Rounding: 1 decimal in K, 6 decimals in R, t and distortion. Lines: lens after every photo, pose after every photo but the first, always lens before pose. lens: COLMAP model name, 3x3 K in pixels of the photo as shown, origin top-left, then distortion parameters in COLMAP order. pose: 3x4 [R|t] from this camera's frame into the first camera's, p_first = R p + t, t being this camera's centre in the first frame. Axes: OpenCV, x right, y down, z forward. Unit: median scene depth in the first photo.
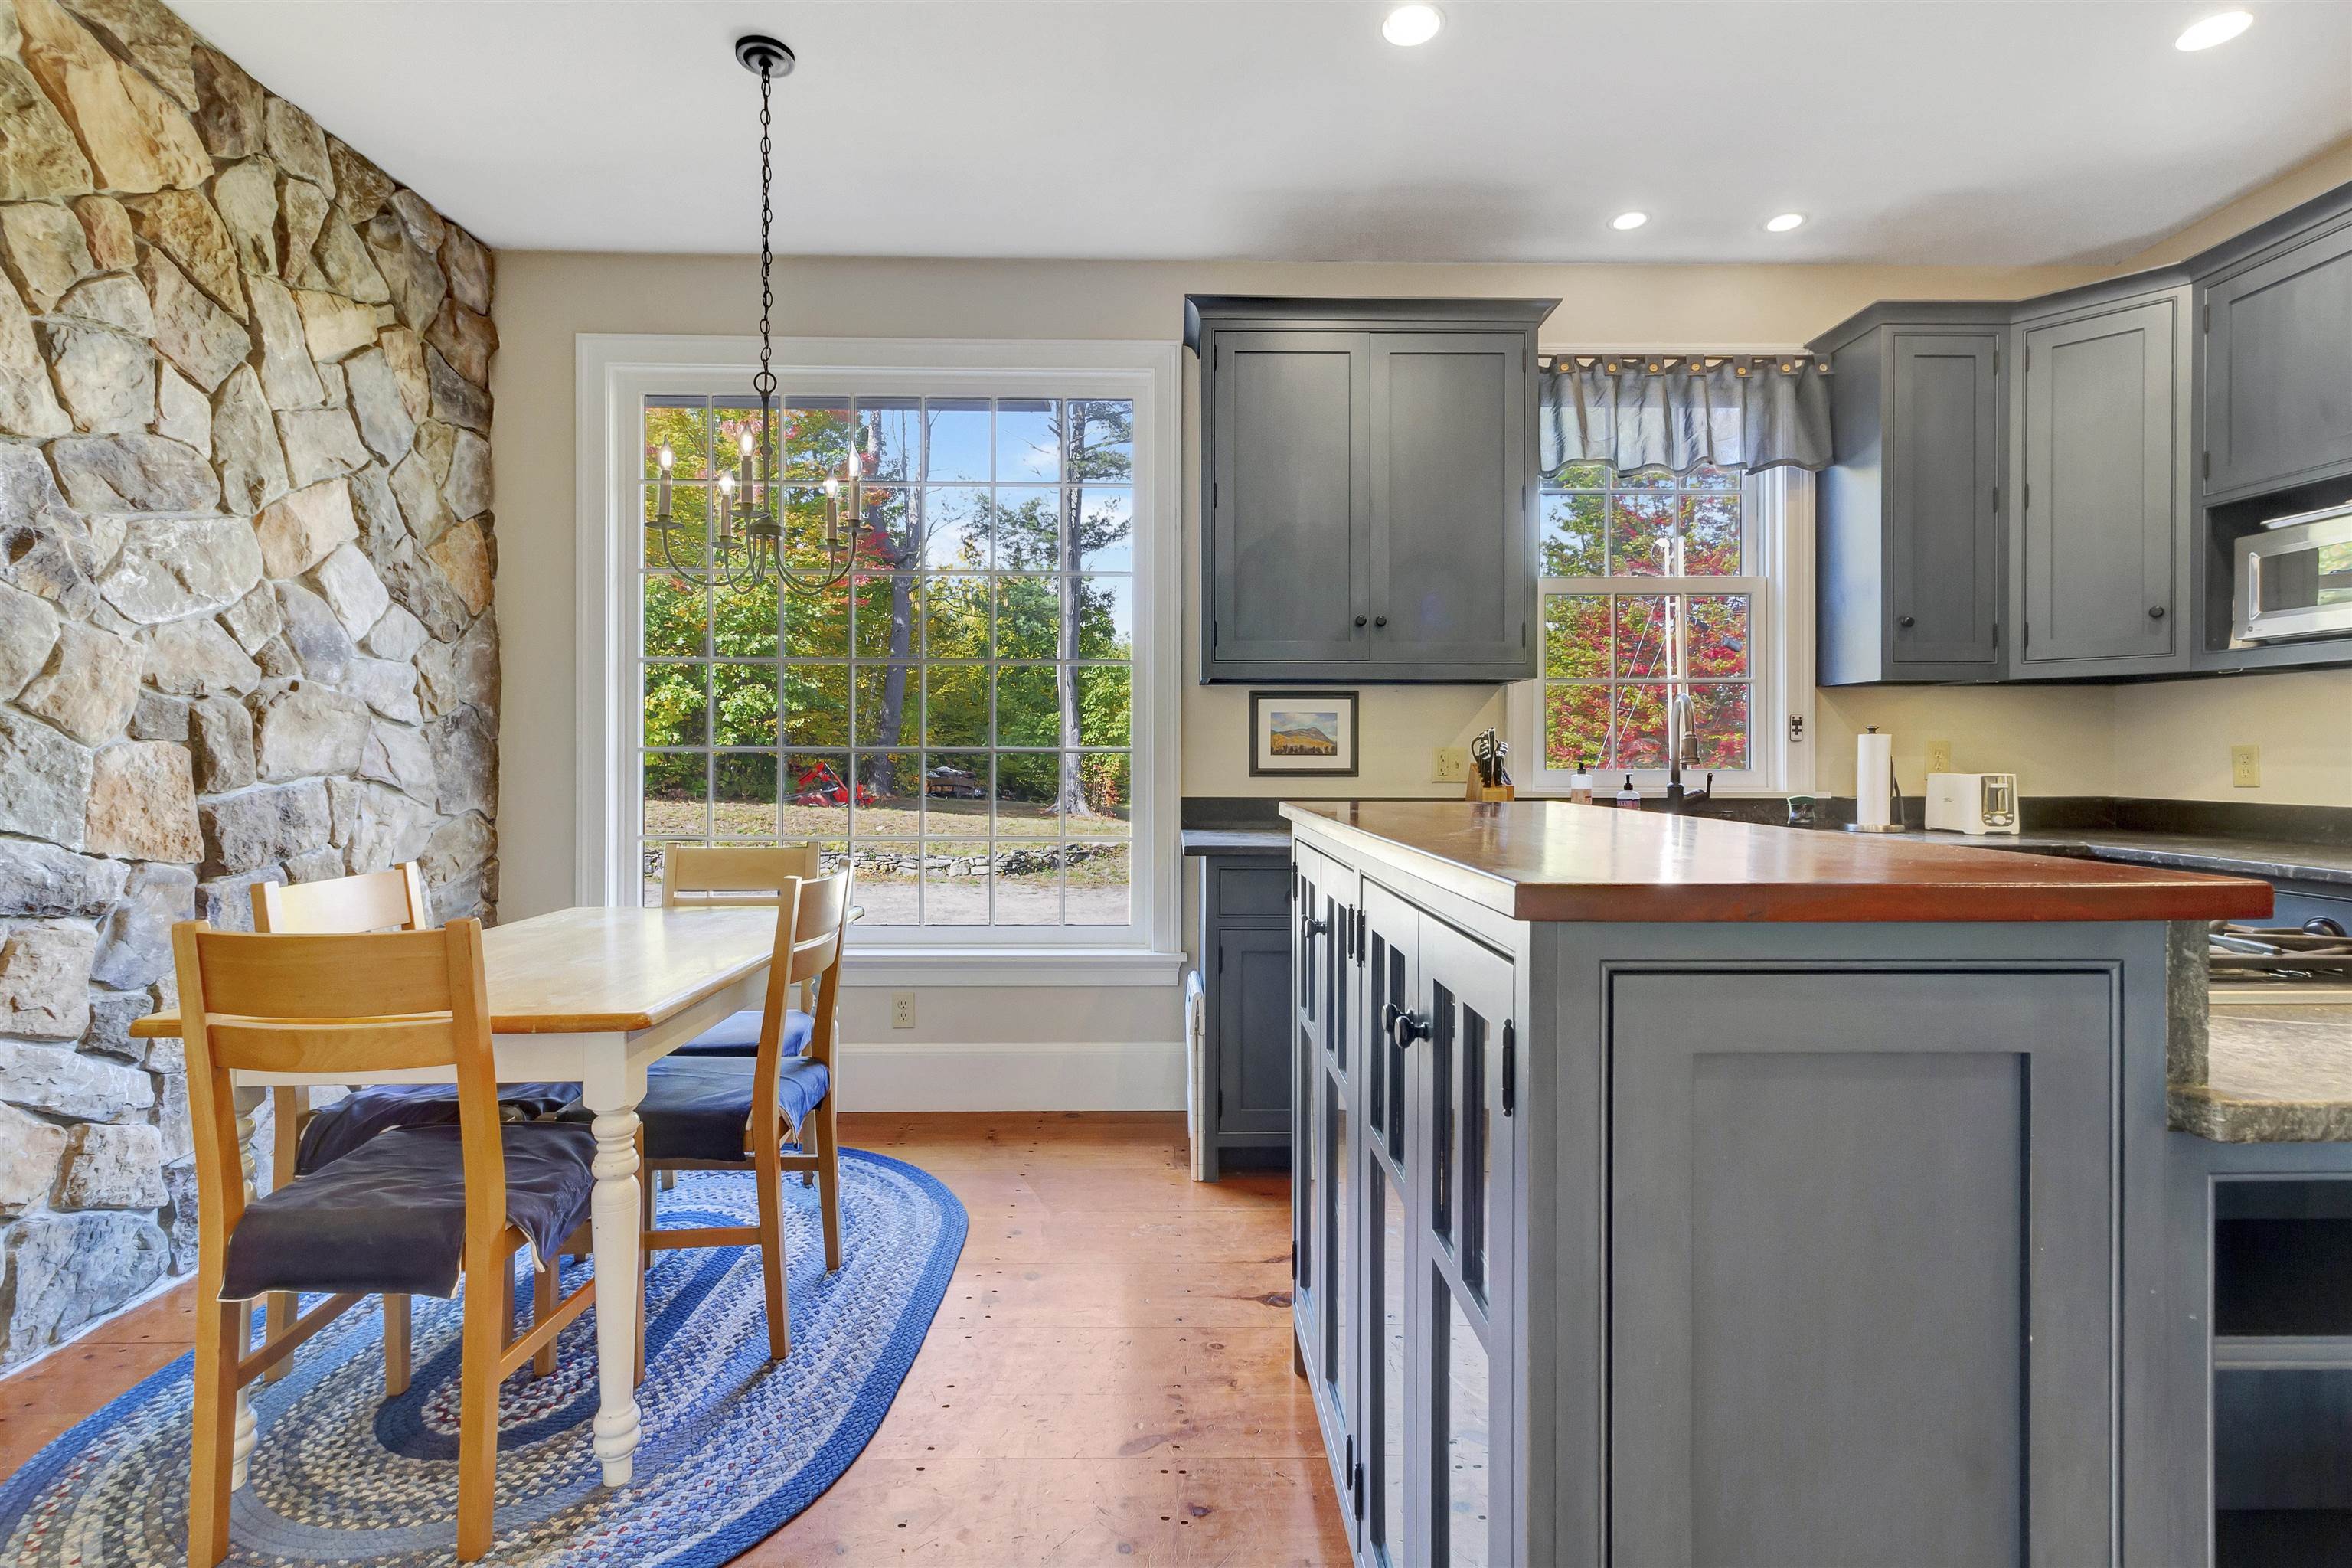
lens RADIAL K [[1100.4, 0, 1188.9], [0, 1100.4, 757.6], [0, 0, 1]] dist [0.003042, 0.002214]
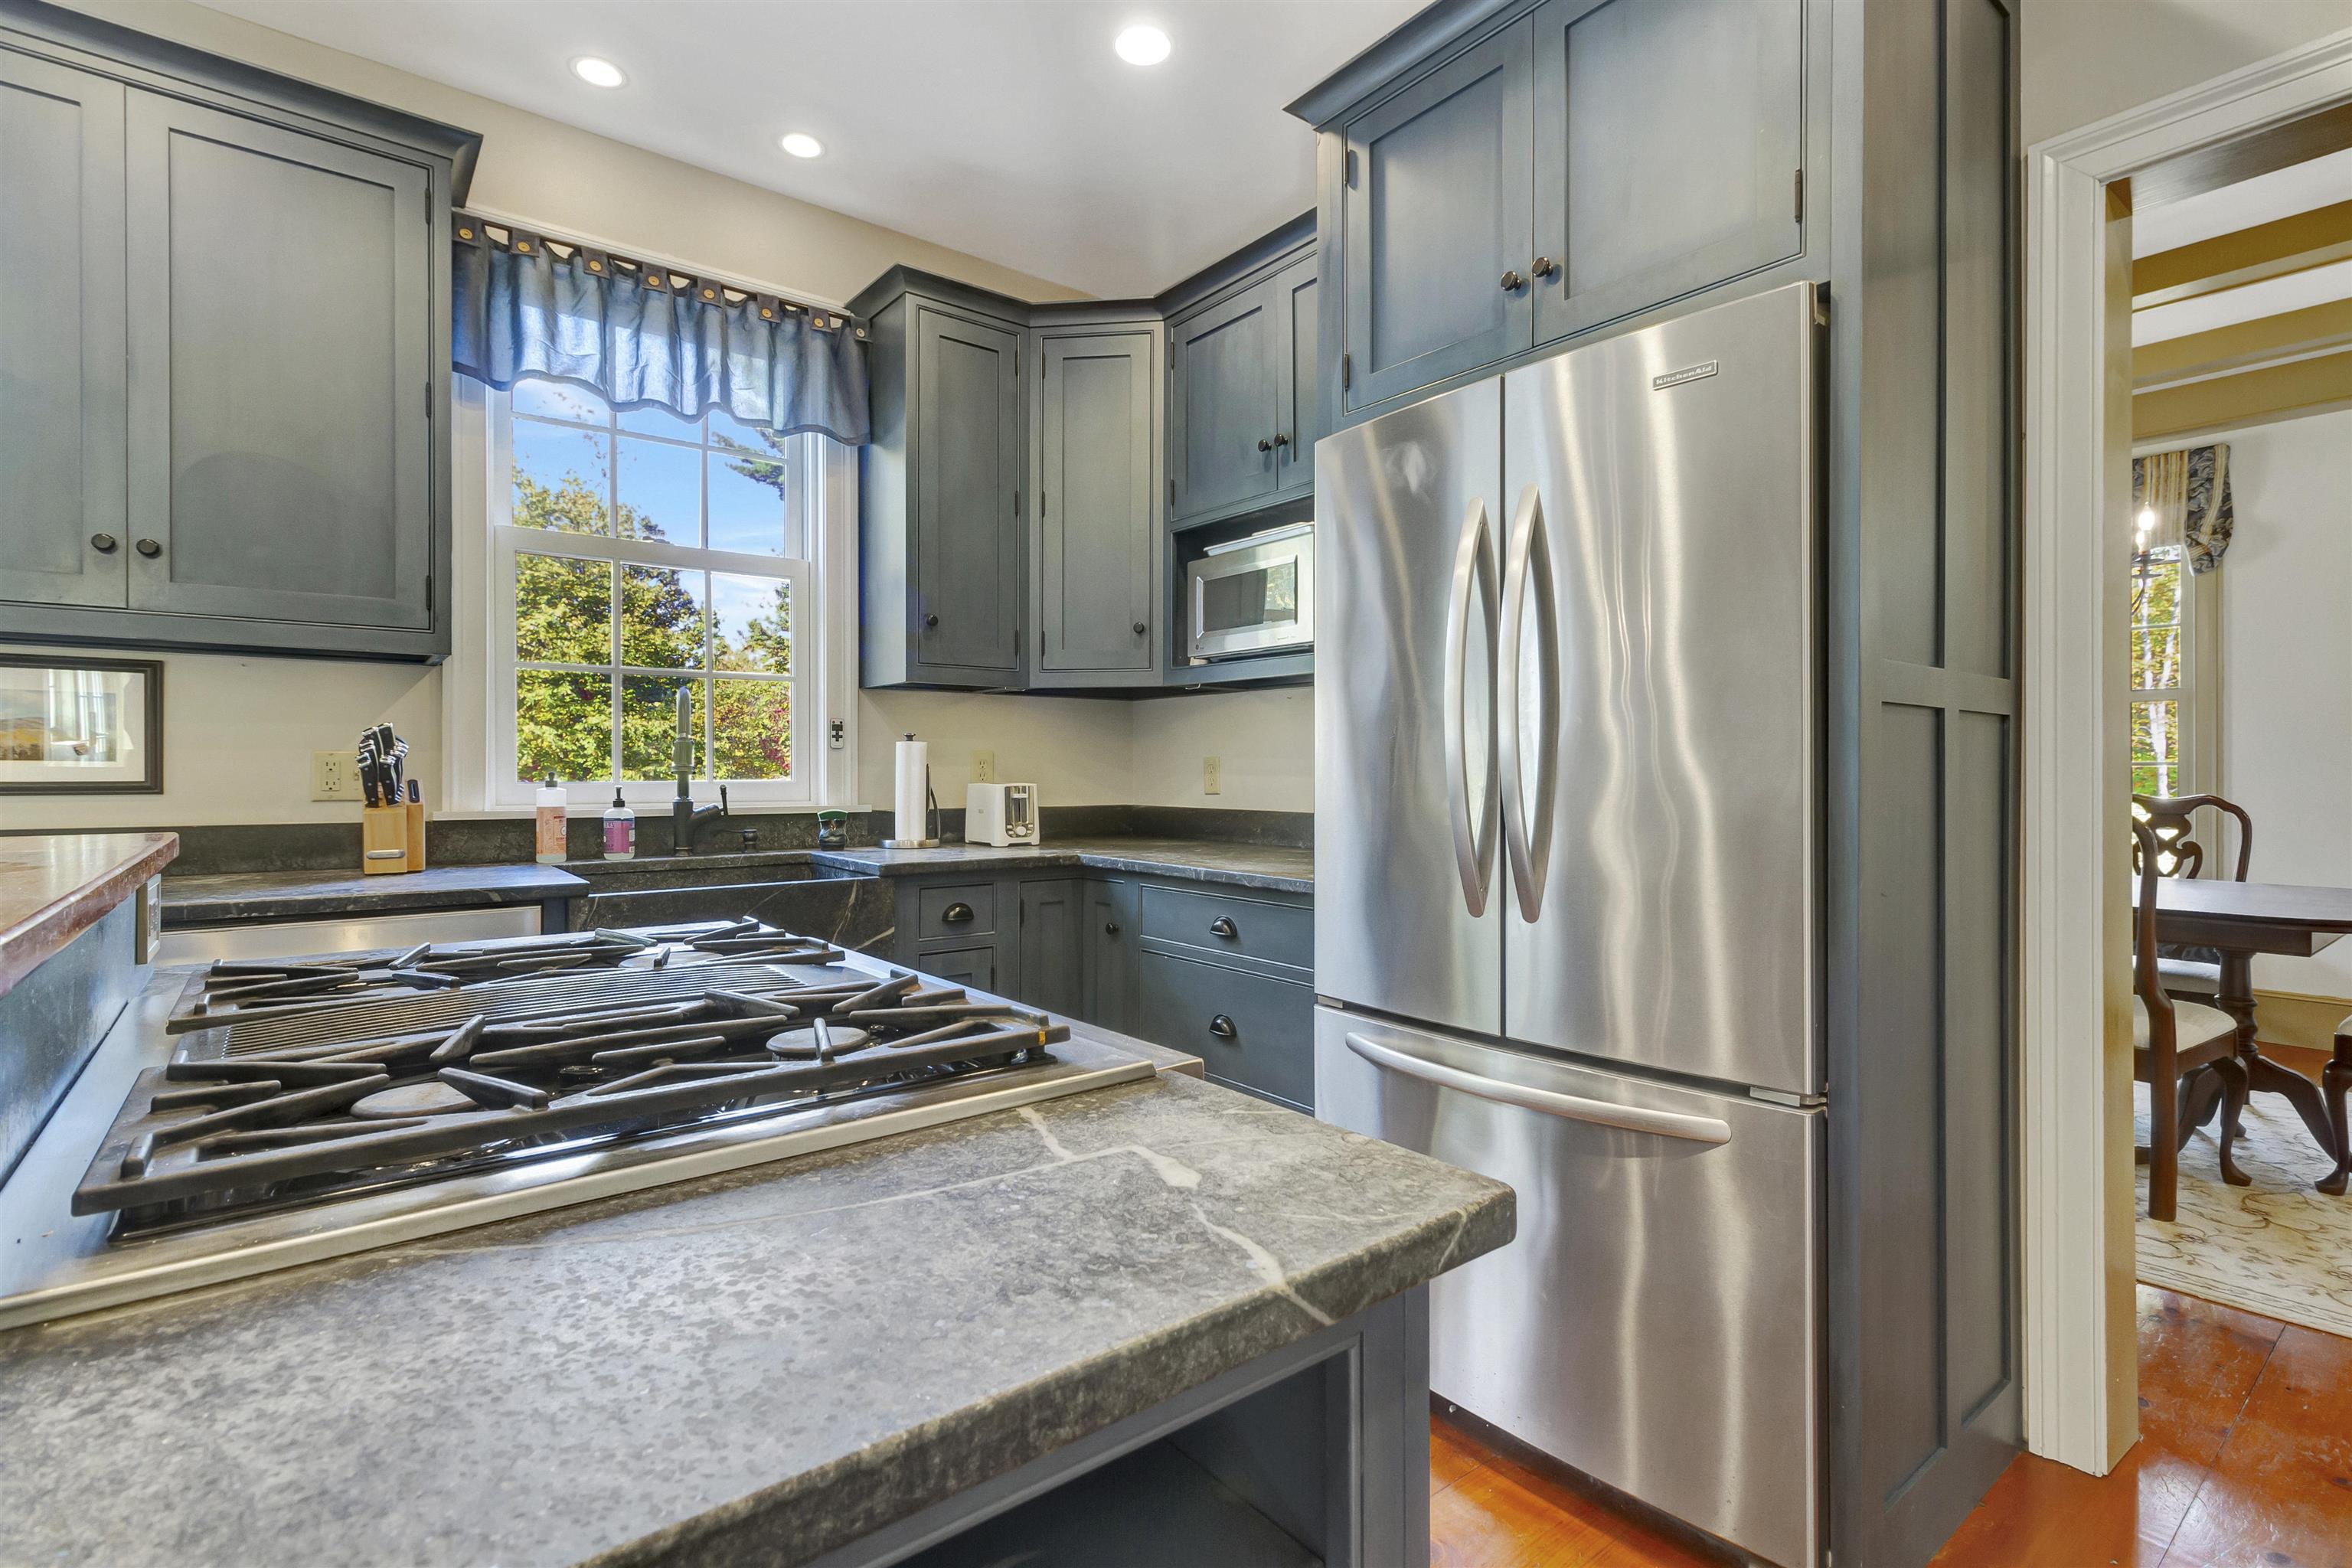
lens RADIAL K [[1100.4, 0, 1189.1], [0, 1100.4, 772.9], [0, 0, 1]] dist [0.003042, 0.002214]
pose [[0.795684, 0.000117, 0.605712, 0.262497], [-0.000734, 0.999999, 0.000772, 0.004242], [-0.605712, -0.001059, 0.795683, 0.132389]]
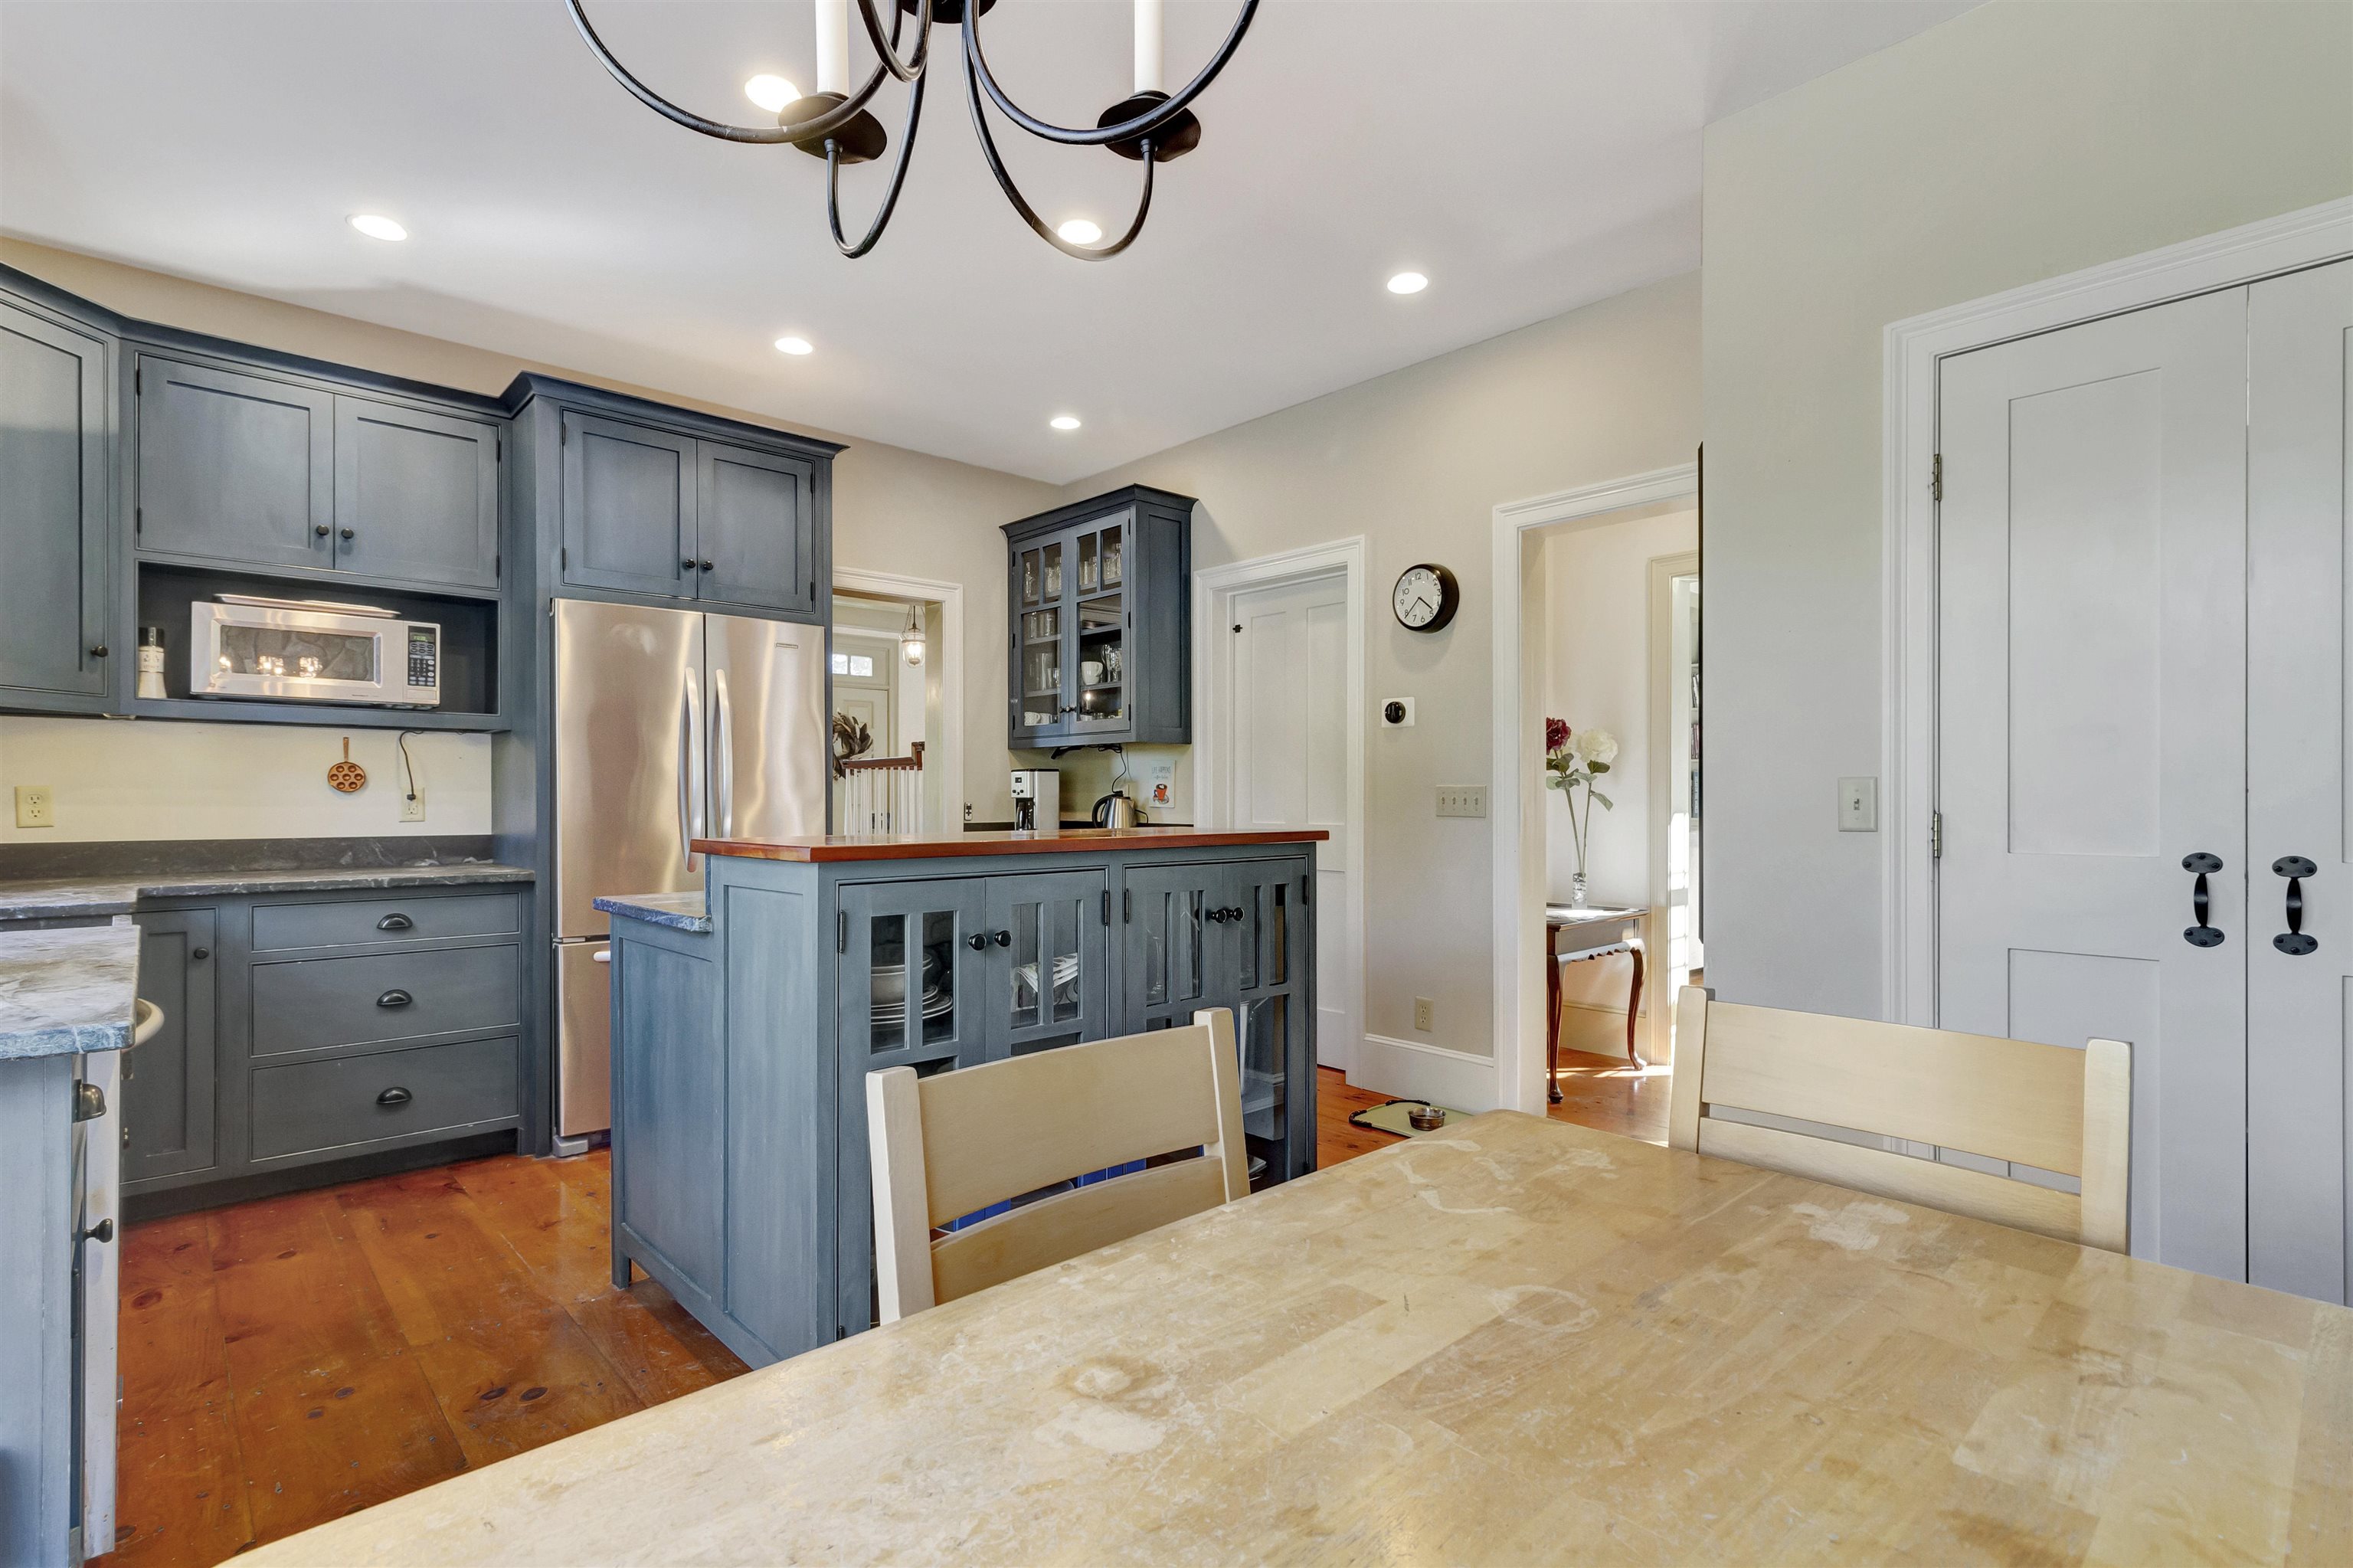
lens RADIAL K [[1100.9, 0, 1173.8], [0, 1100.9, 774.6], [0, 0, 1]] dist [0.003042, 0.002214]
pose [[-0.673309, -0.009547, 0.739300, -0.477275], [-0.009735, 0.999944, 0.004047, -0.032303], [-0.739298, -0.004472, -0.673364, 0.882486]]
